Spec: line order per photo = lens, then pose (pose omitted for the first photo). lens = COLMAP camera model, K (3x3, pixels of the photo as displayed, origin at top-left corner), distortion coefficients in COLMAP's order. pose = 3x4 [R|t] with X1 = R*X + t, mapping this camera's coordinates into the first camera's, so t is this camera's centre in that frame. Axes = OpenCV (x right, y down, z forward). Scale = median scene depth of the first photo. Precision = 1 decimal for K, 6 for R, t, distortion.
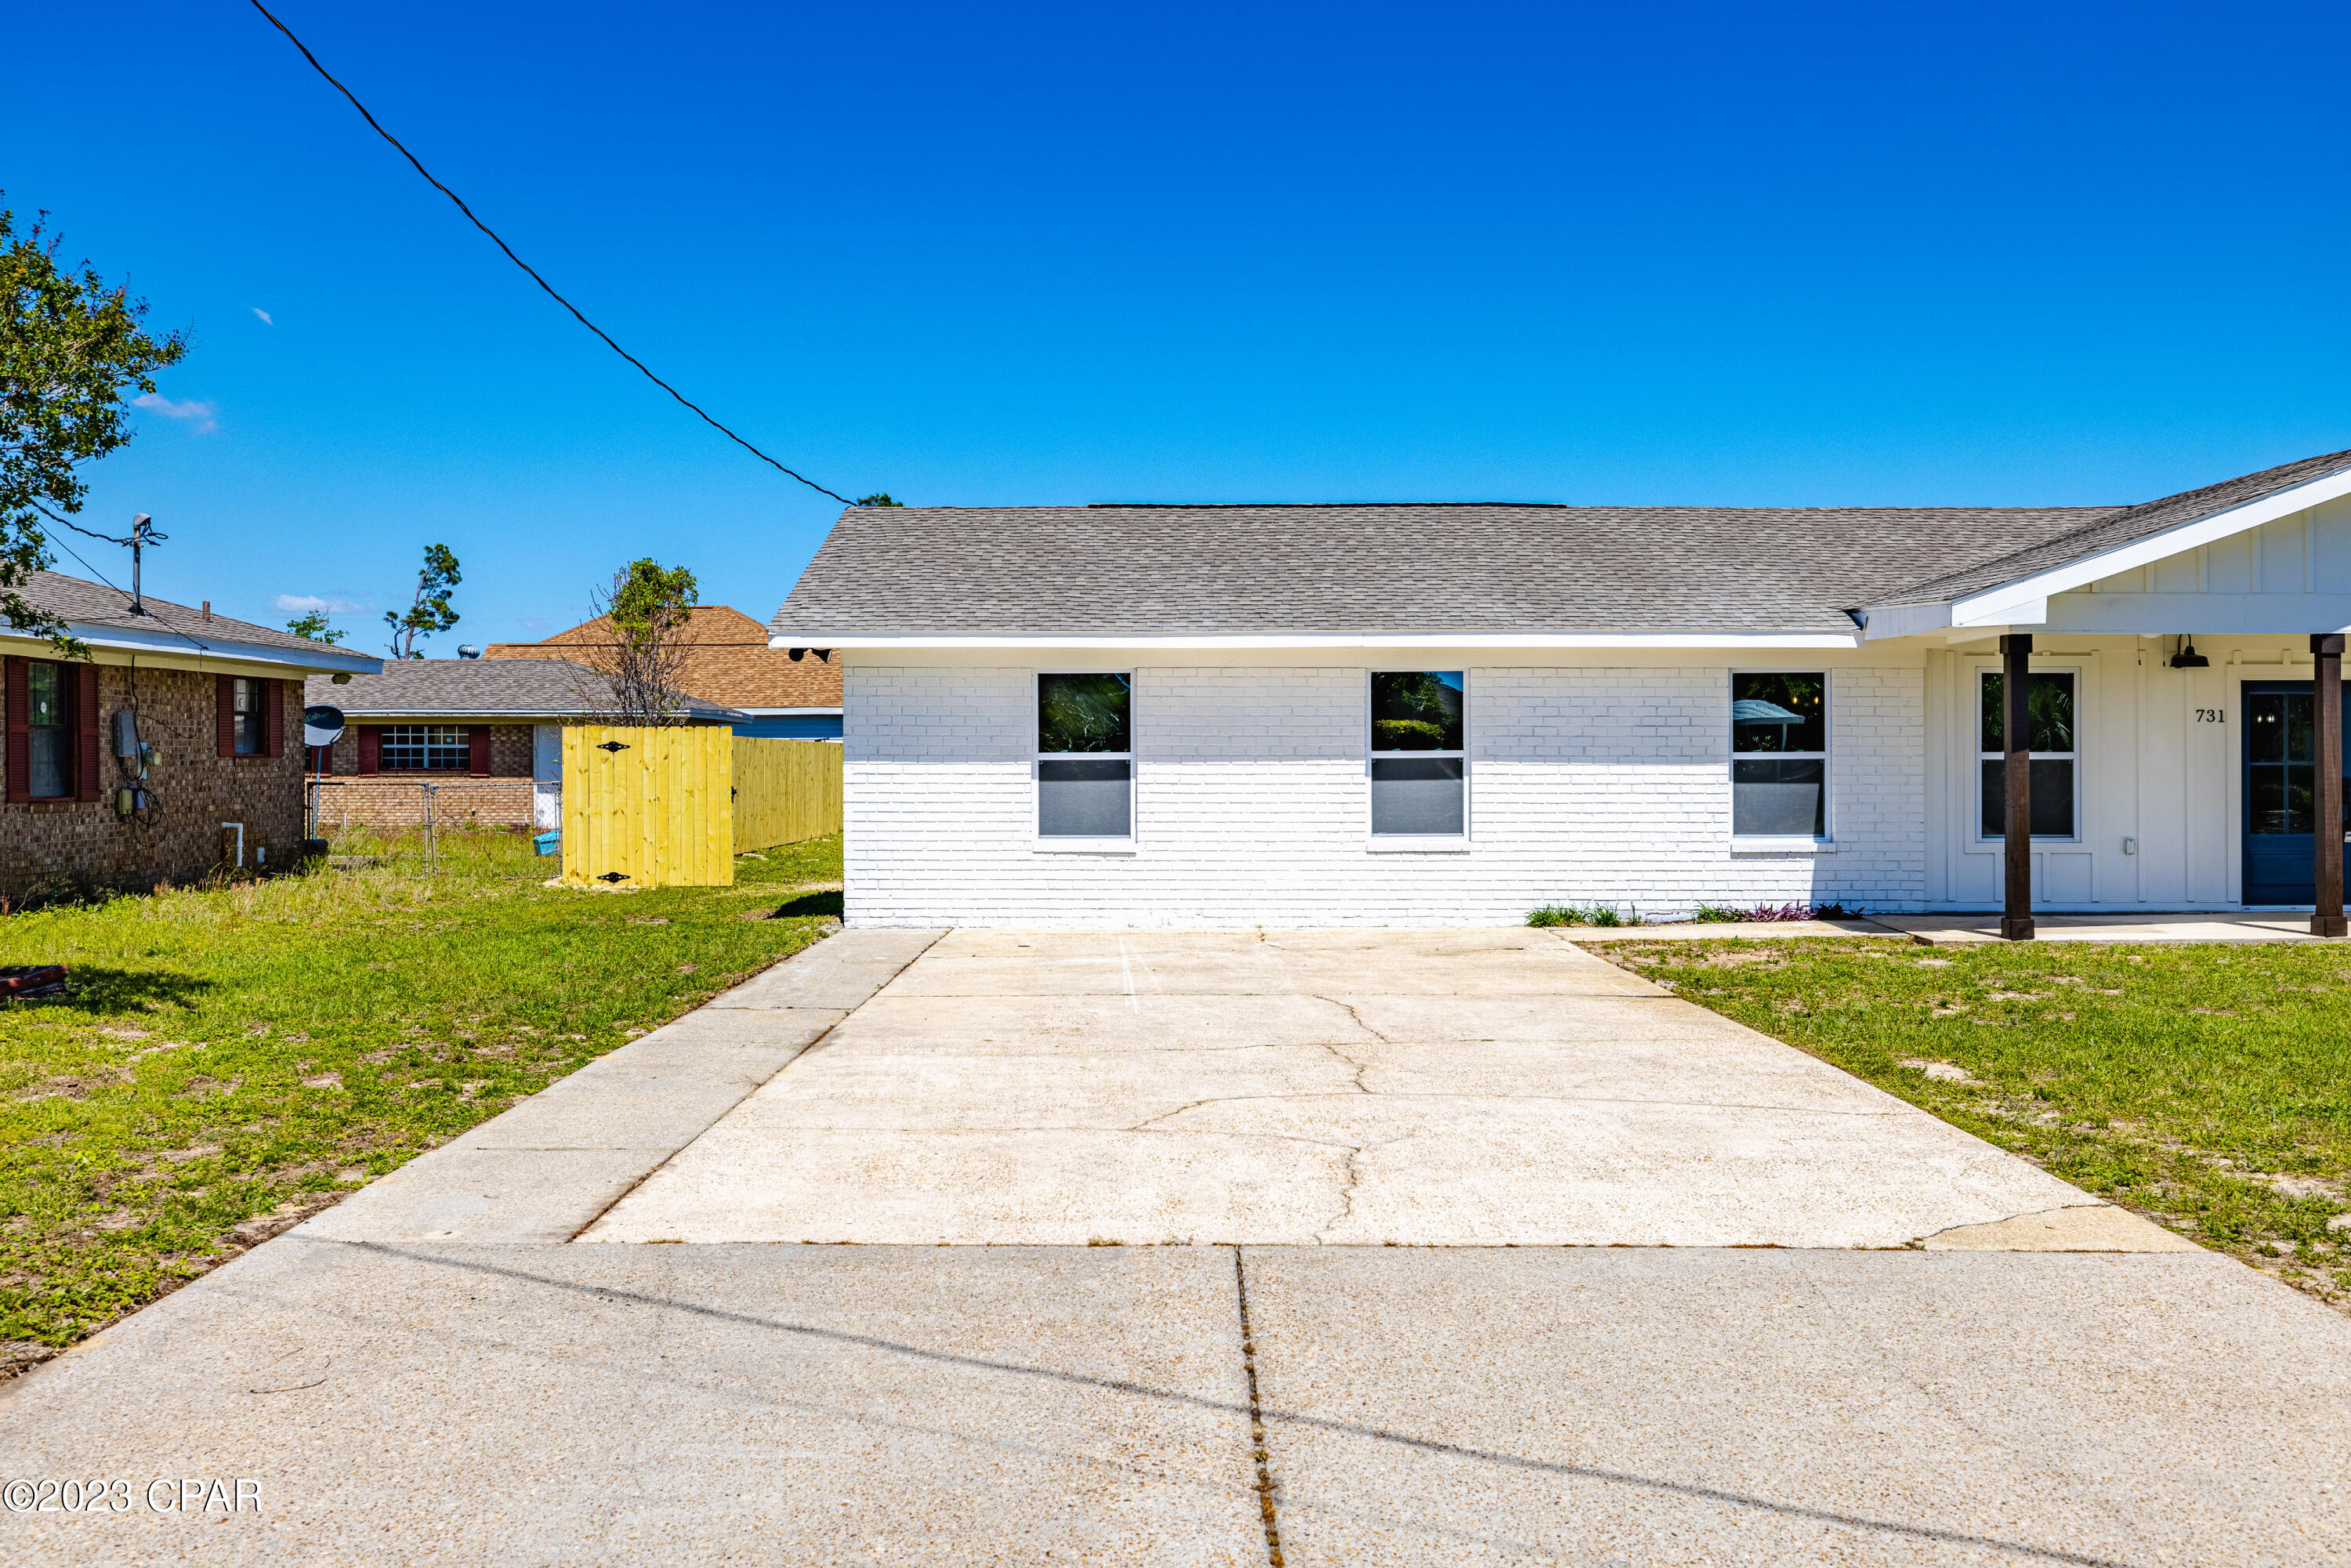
lens RADIAL K [[1290.1, 0, 1165.8], [0, 1290.1, 777.2], [0, 0, 1]] dist [0.022407, -0.000712]
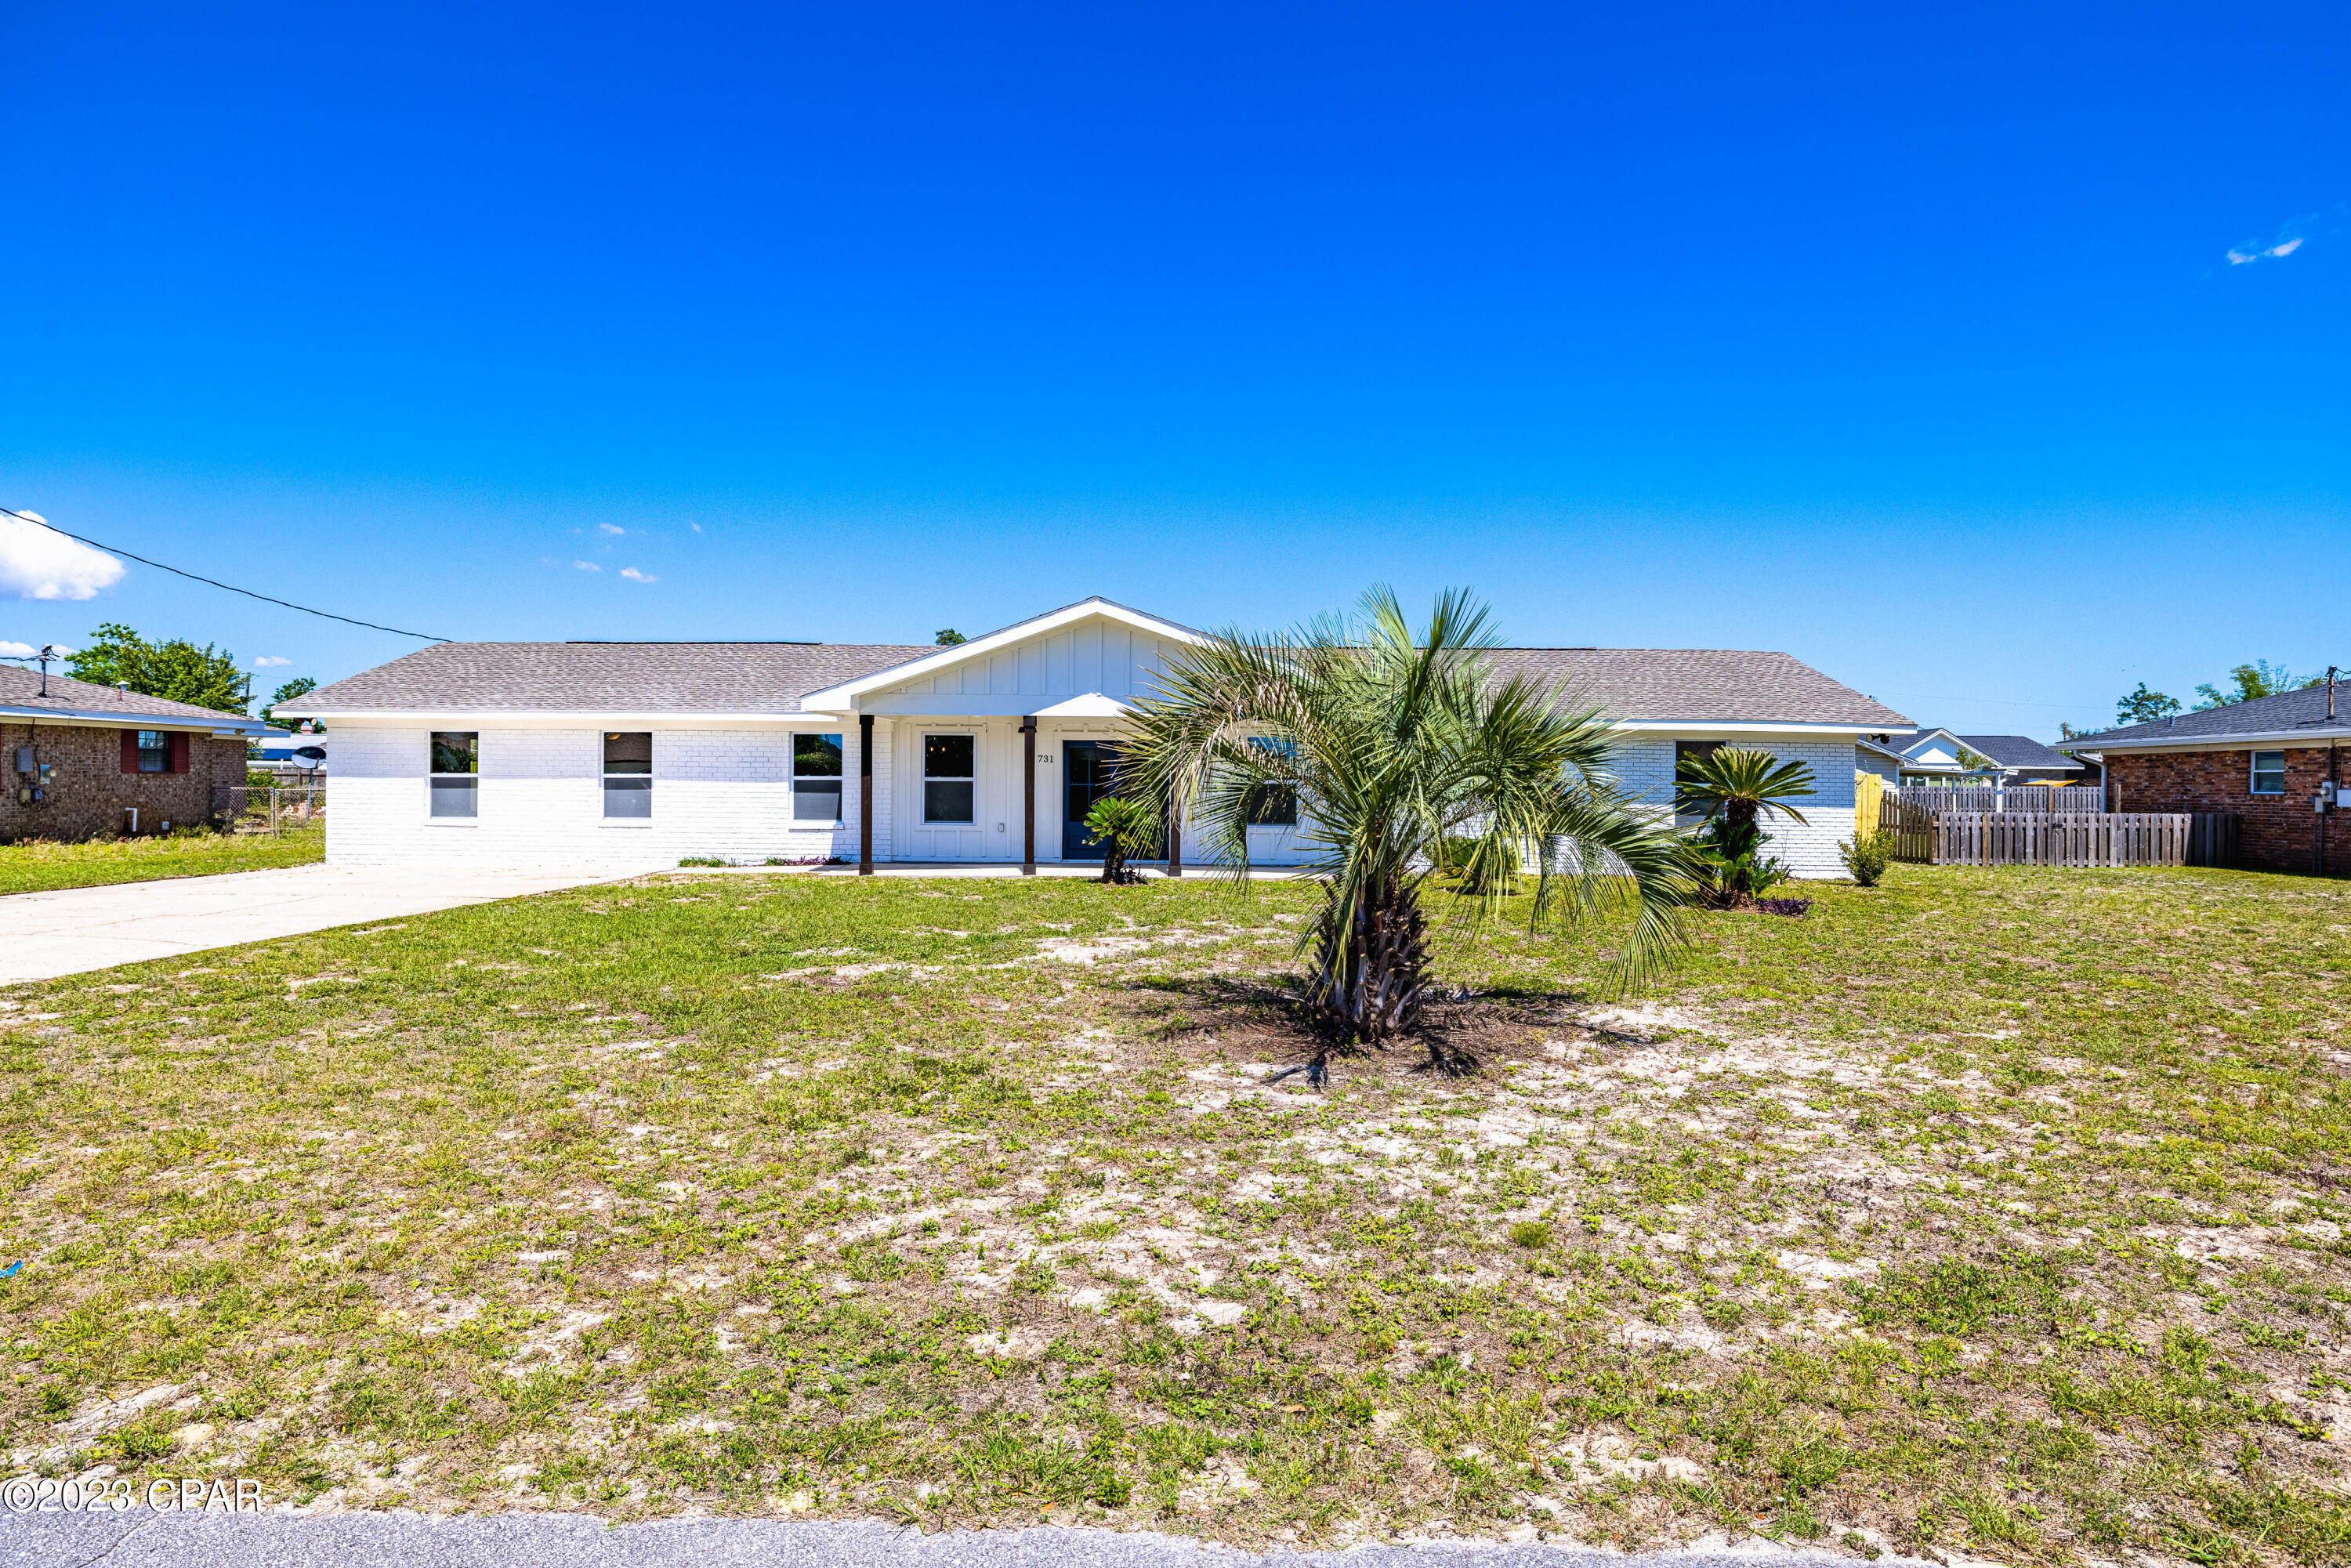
lens RADIAL K [[1340.8, 0, 1181.0], [0, 1340.8, 790.6], [0, 0, 1]] dist [-0.058876, -0.002751]
pose [[0.999730, 0.007789, -0.021879, 1.050103], [-0.008027, 0.999910, -0.010773, 0.018350], [0.021793, 0.010946, 0.999703, -0.933686]]
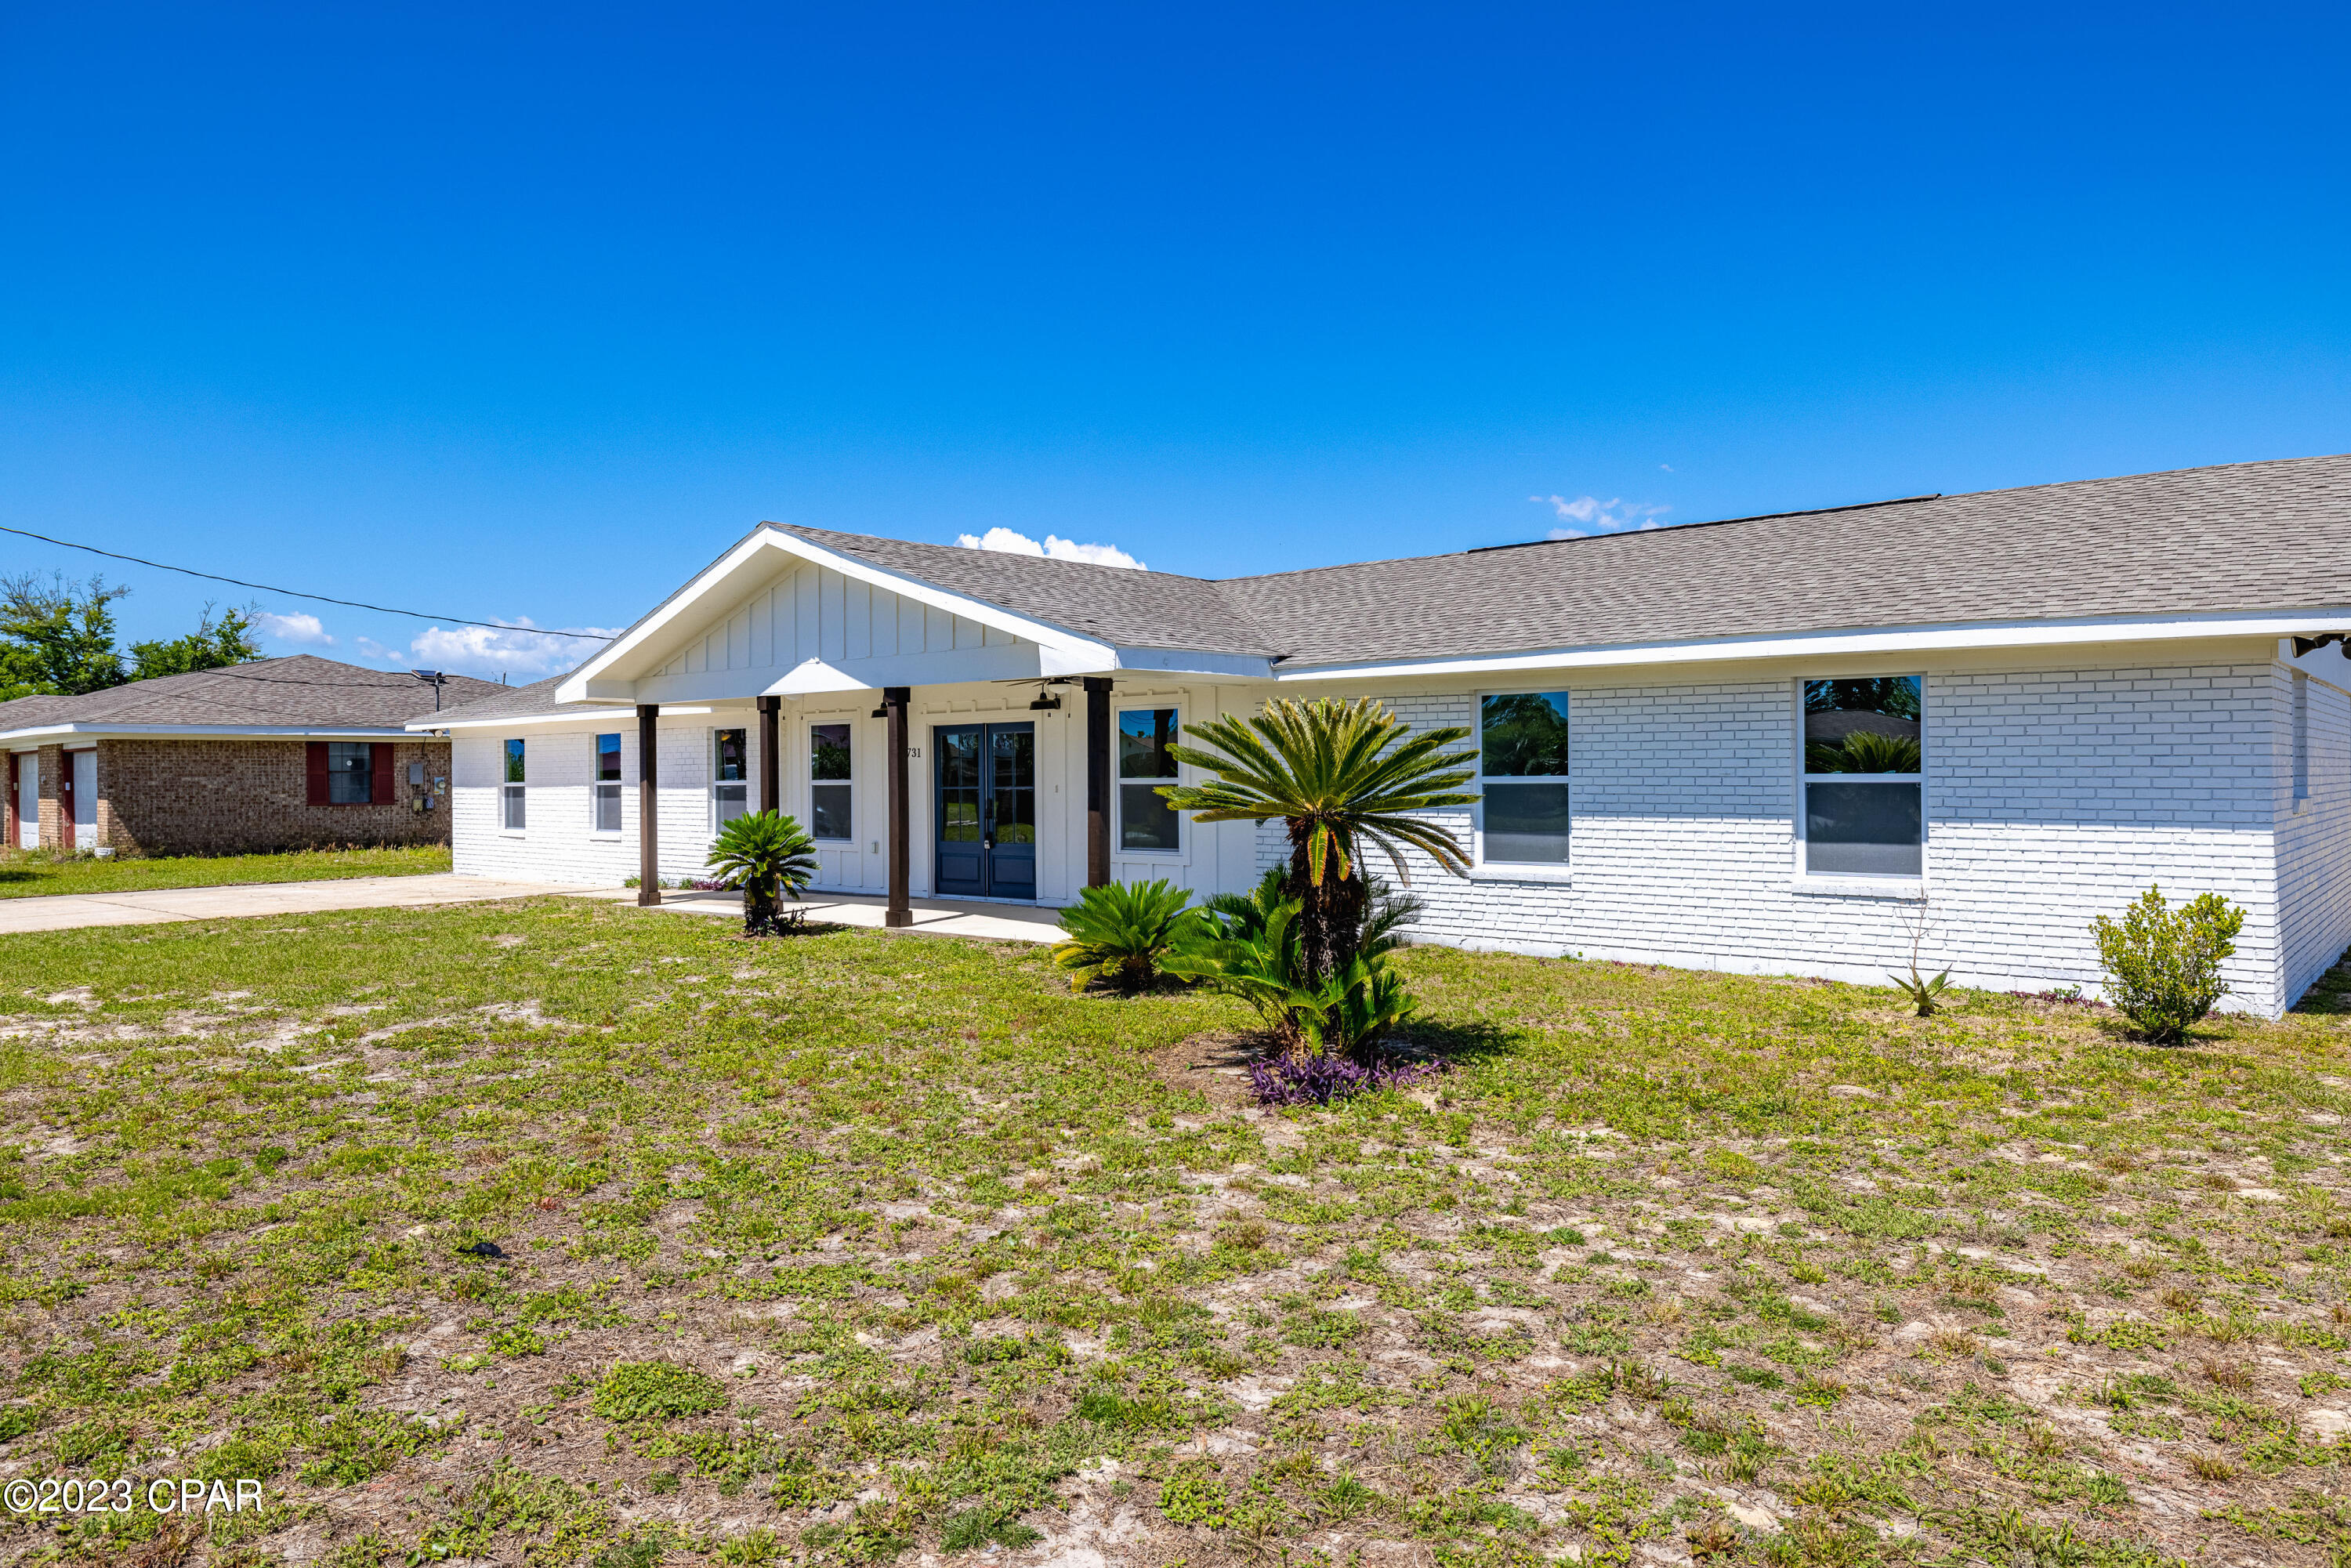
lens RADIAL K [[1524.3, 0, 1180.2], [0, 1524.3, 775.5], [0, 0, 1]] dist [-0.000461, 0.001319]
pose [[0.767359, -0.005928, -0.641190, 2.051876], [-0.007186, 0.999815, -0.017845, 0.003142], [0.641177, 0.018301, 0.767175, -0.043148]]
